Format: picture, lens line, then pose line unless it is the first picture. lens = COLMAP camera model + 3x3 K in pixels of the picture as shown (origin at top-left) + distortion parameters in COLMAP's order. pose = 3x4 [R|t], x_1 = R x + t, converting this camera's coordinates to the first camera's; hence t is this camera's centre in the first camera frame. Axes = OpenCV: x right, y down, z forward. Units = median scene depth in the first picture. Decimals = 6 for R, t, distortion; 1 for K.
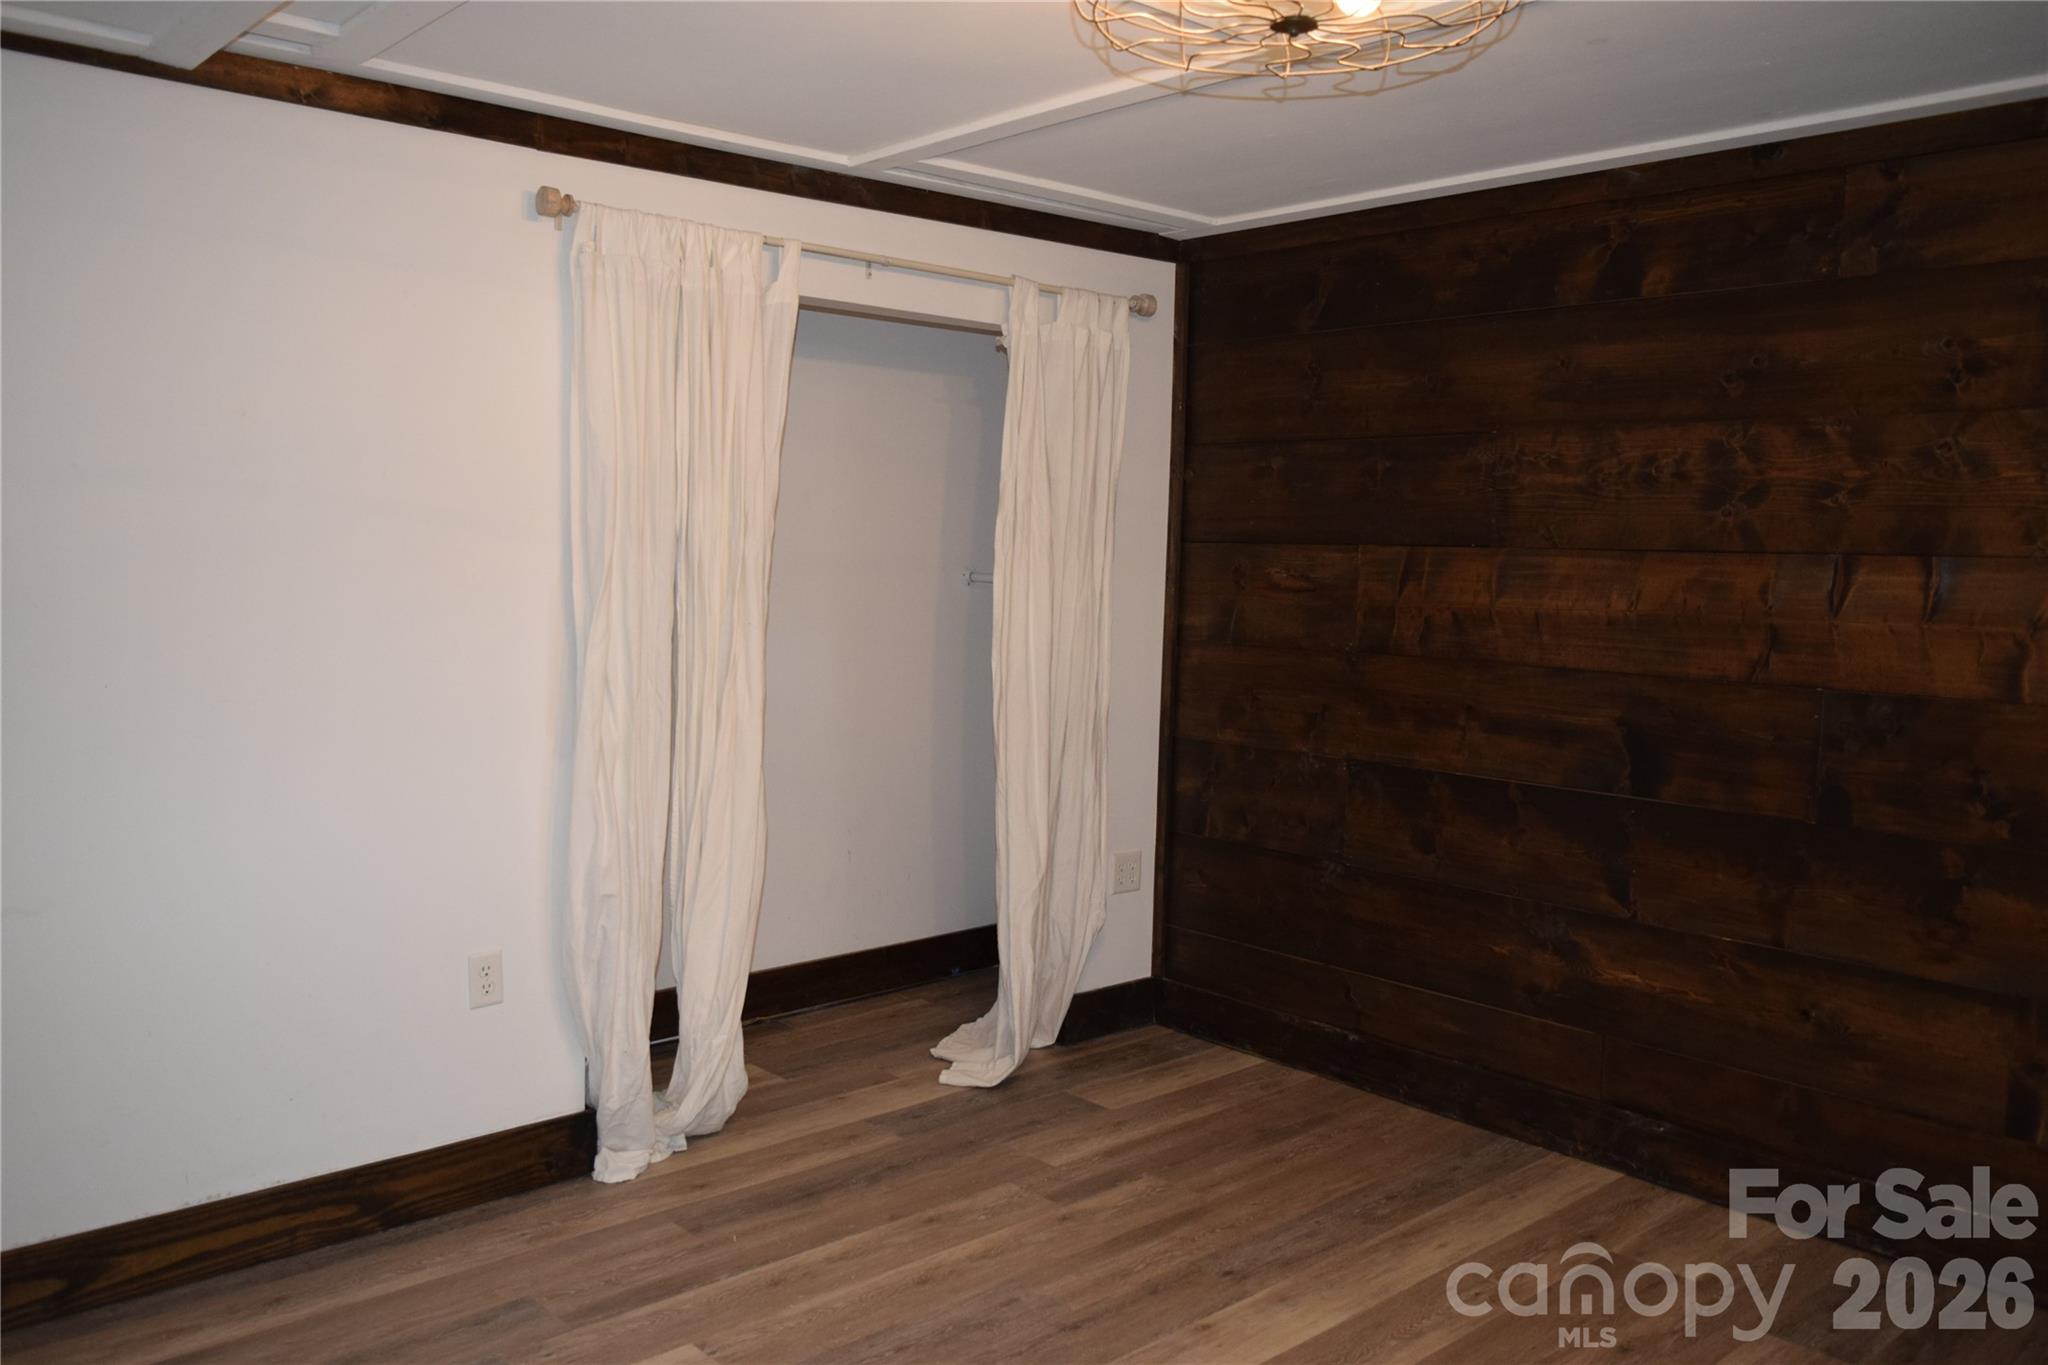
lens RADIAL K [[1586.9, 0, 1014.9], [0, 1586.9, 673.7], [0, 0, 1]] dist [-0.017188, 0.001699]
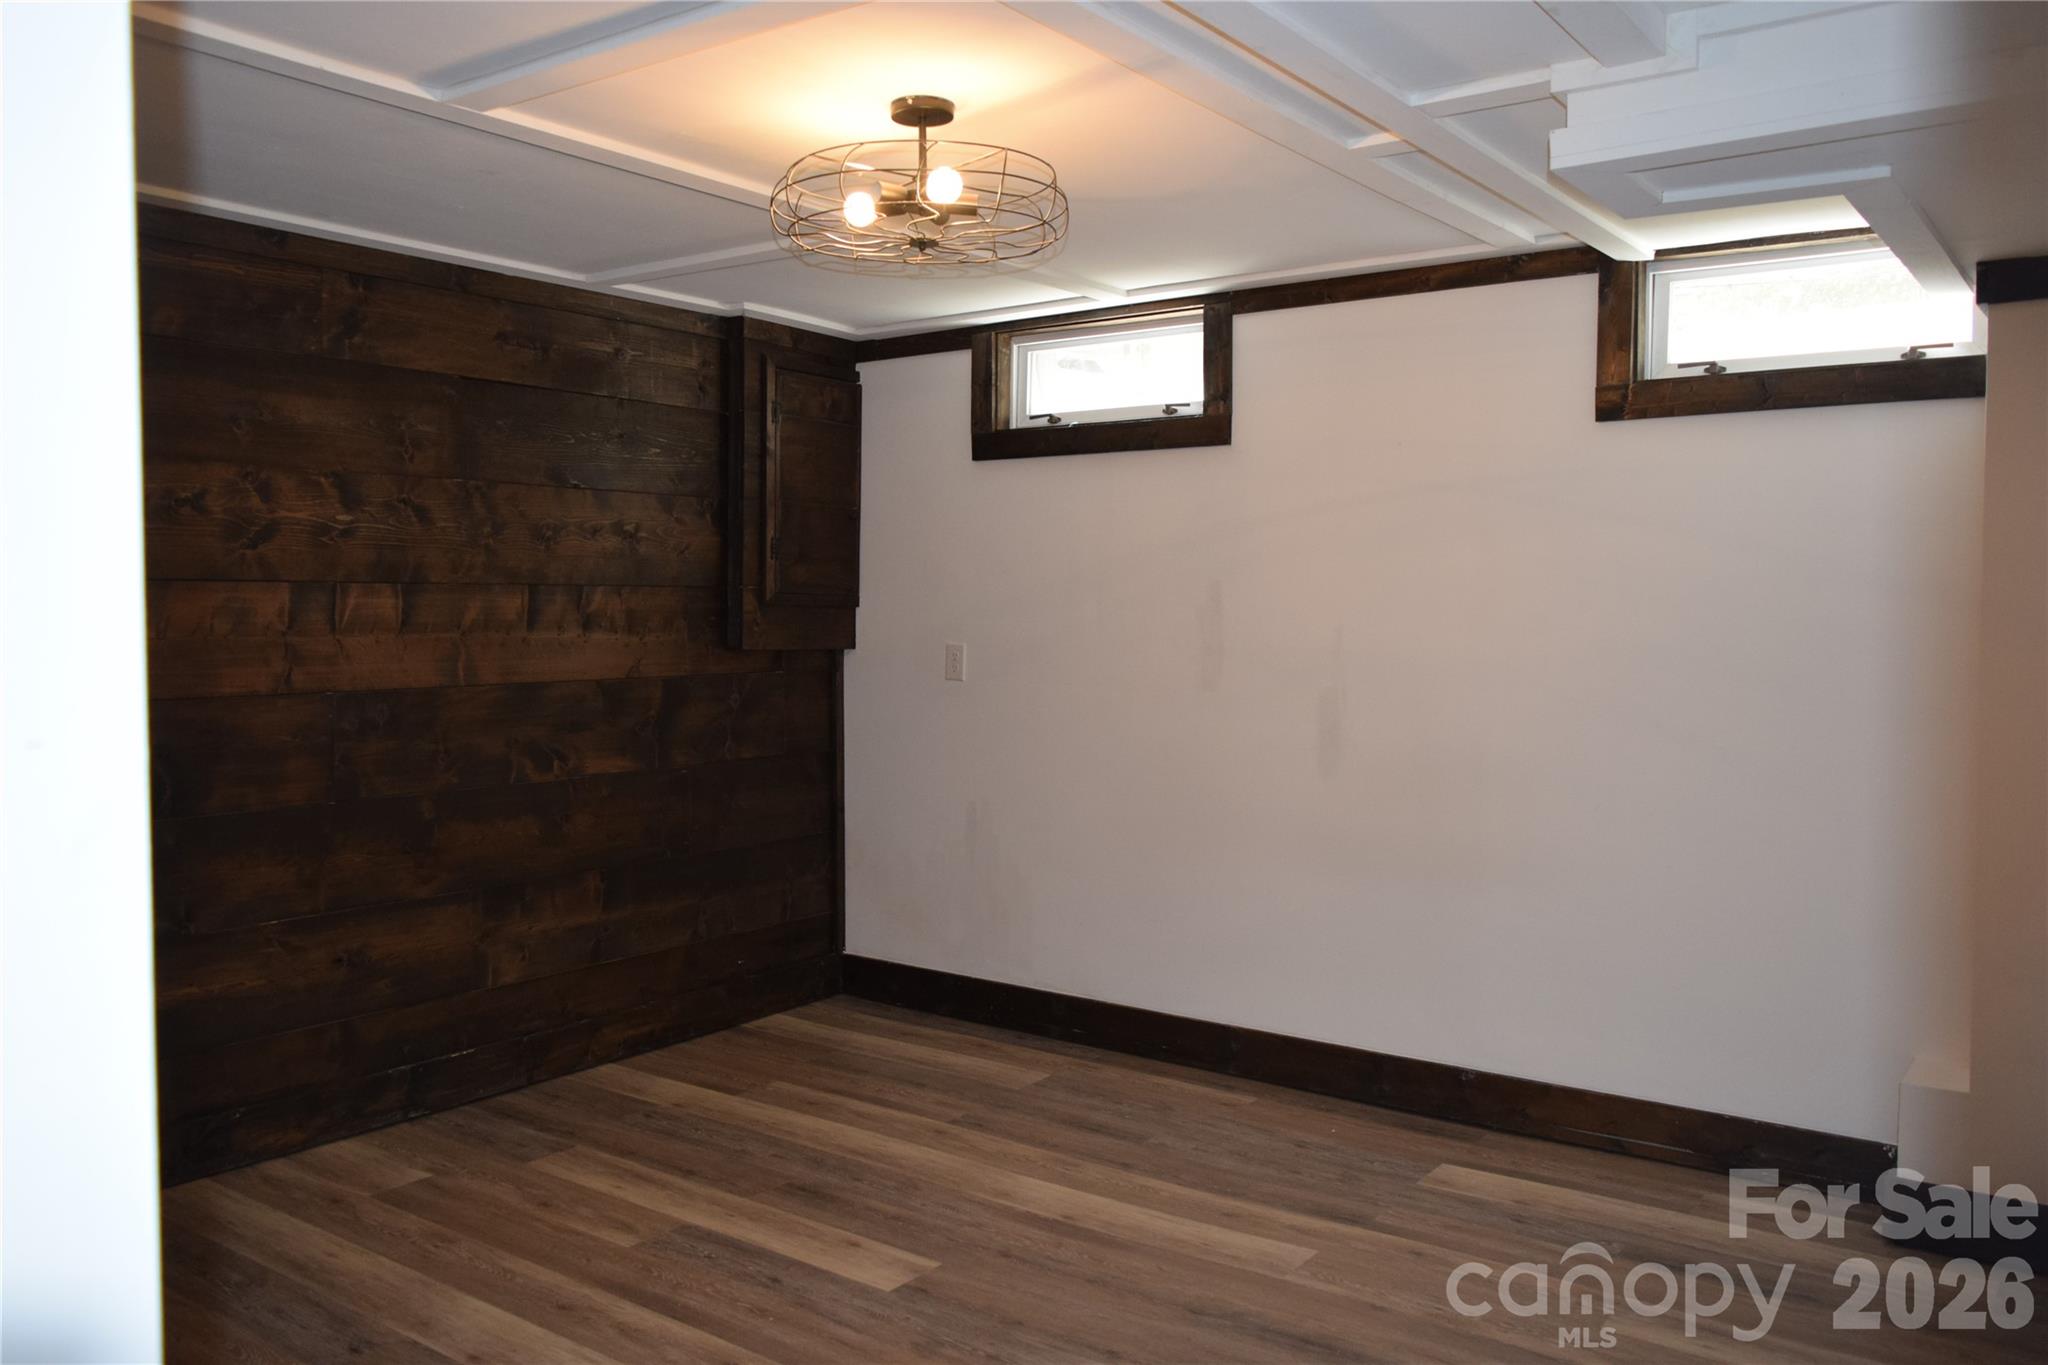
lens RADIAL K [[1586.9, 0, 1014.9], [0, 1586.9, 673.7], [0, 0, 1]] dist [-0.017188, 0.001699]
pose [[-0.189403, -0.067410, 0.979583, -0.784264], [0.066275, 0.994488, 0.081250, -0.069231], [-0.979660, 0.080311, -0.183892, 0.707113]]
